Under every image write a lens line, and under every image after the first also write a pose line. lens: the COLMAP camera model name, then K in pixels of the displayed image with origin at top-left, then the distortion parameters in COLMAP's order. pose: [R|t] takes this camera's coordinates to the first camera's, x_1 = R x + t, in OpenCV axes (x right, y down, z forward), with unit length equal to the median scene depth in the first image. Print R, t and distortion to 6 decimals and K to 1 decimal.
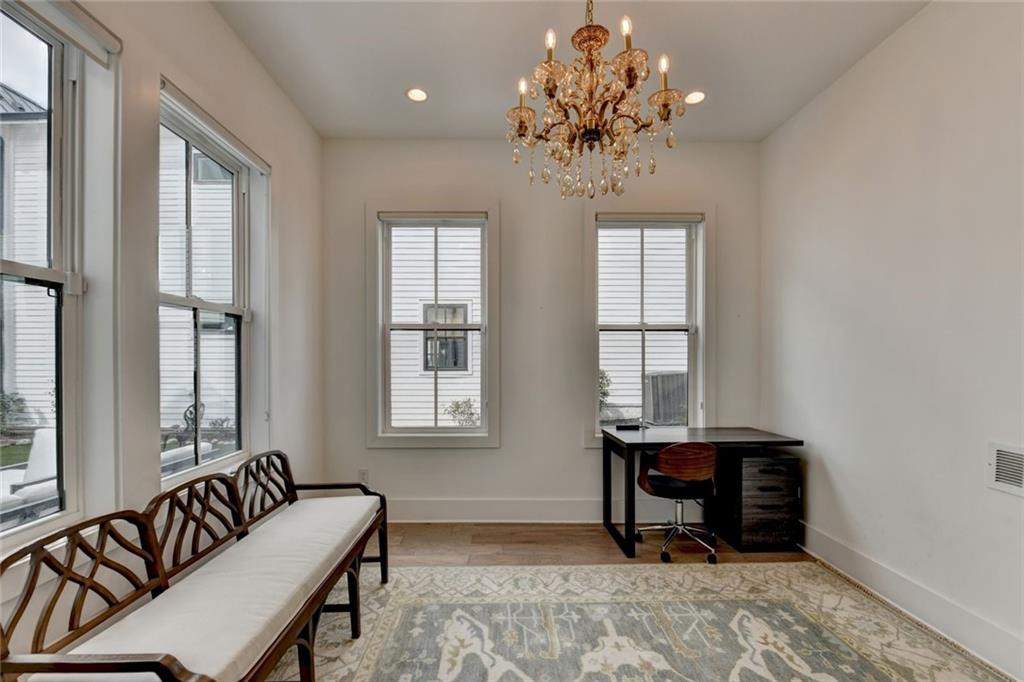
lens RADIAL K [[423.5, 0, 493.0], [0, 423.5, 362.5], [0, 0, 1]] dist [-0.011045, -0.002522]
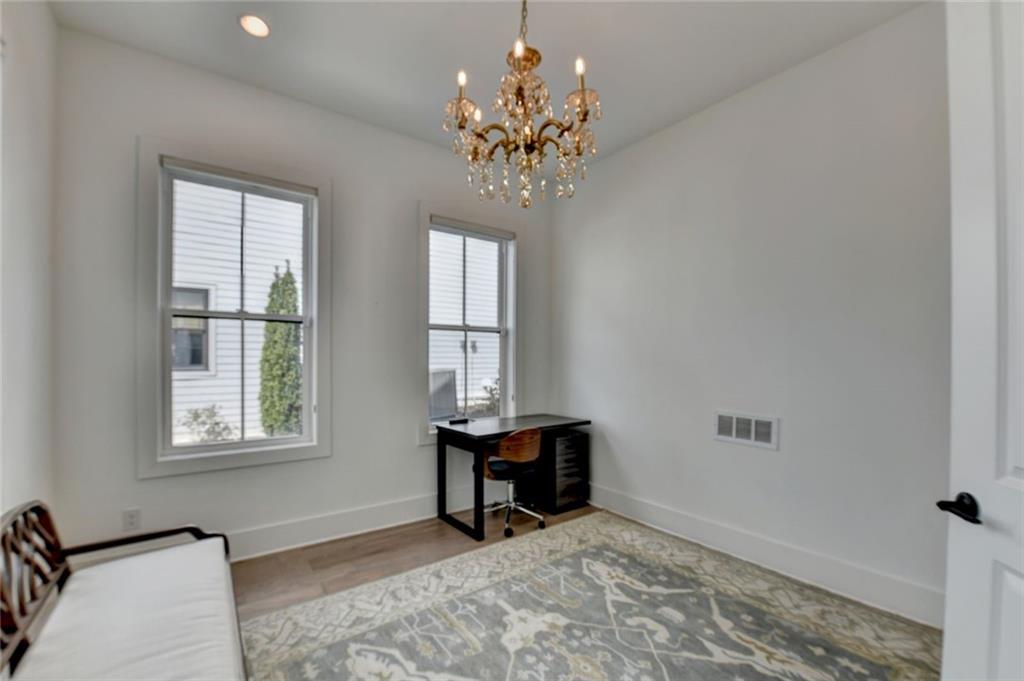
lens RADIAL K [[423.5, 0, 483.4], [0, 423.5, 360.8], [0, 0, 1]] dist [-0.011045, -0.002522]
pose [[0.823275, 0.000111, 0.567643, -0.295724], [-0.000067, 1.000000, -0.000098, 0.001341], [-0.567643, 0.000043, 0.823275, 0.111551]]
